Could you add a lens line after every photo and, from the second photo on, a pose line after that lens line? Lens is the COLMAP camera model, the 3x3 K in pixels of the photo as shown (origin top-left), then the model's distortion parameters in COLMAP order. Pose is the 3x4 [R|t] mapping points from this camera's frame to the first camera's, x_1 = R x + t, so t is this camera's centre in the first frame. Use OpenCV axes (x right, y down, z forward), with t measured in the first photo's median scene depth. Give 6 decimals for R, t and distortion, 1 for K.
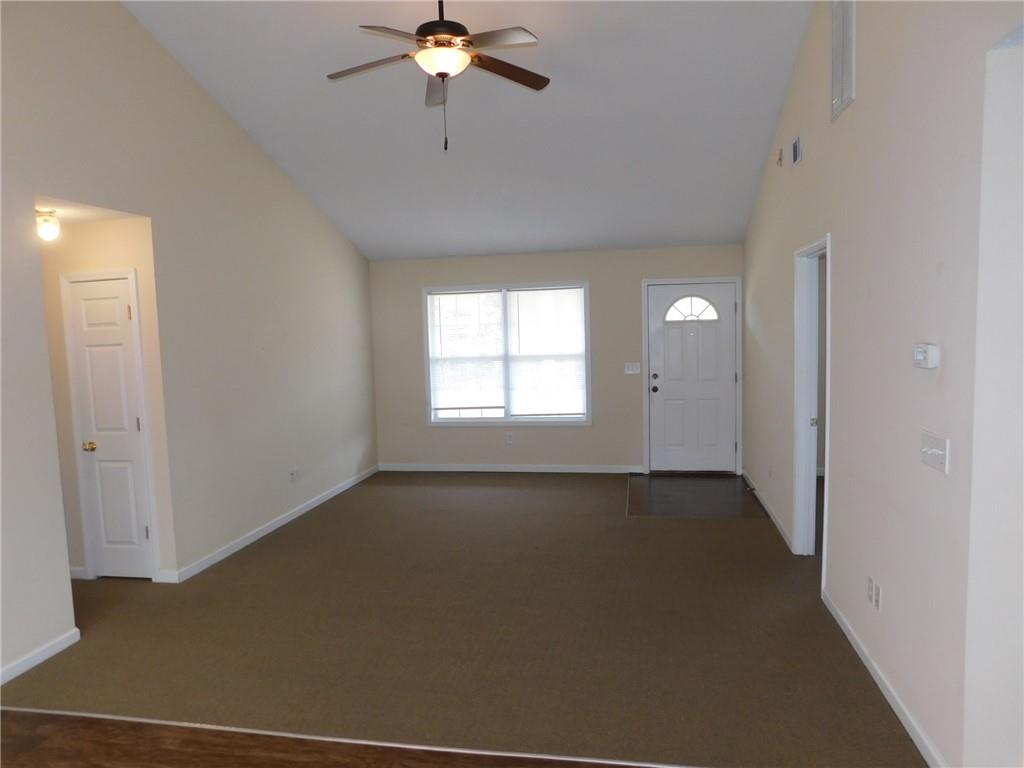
lens RADIAL K [[712.6, 0, 510.5], [0, 712.6, 381.2], [0, 0, 1]] dist [-0.059608, 0.046274]
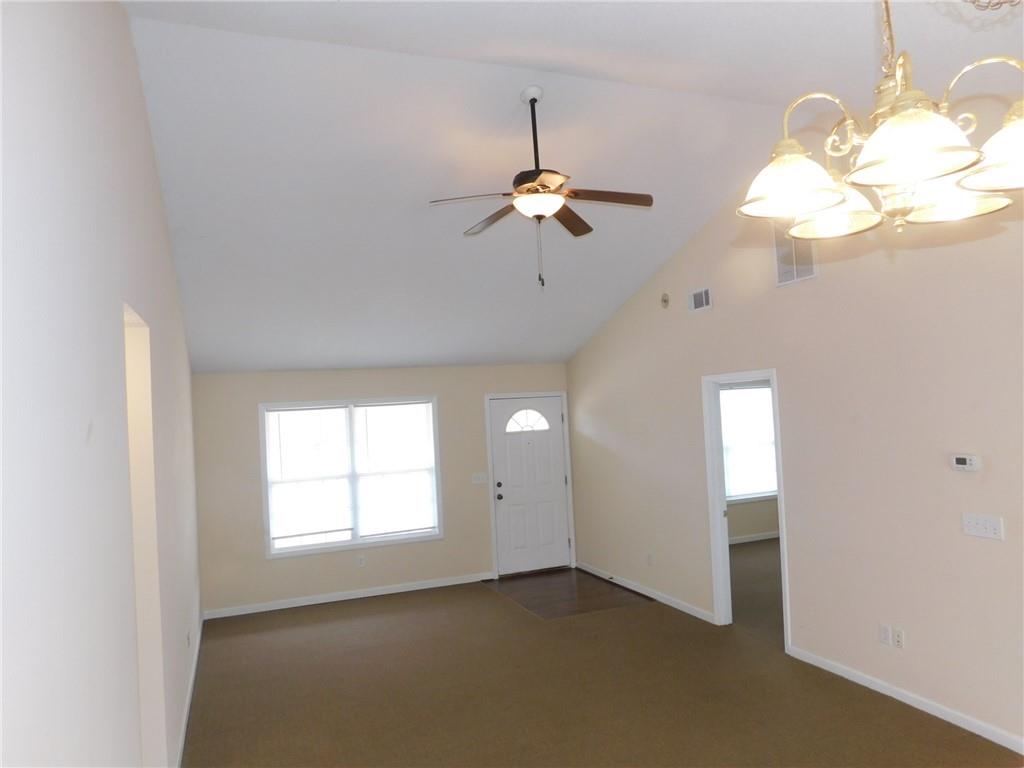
lens RADIAL K [[712.6, 0, 510.5], [0, 712.6, 378.7], [0, 0, 1]] dist [-0.059608, 0.046274]
pose [[0.841961, 0.005169, 0.539514, -0.351820], [0.071009, 0.990194, -0.120304, -0.033612], [-0.534845, 0.139601, 0.833338, 0.080829]]
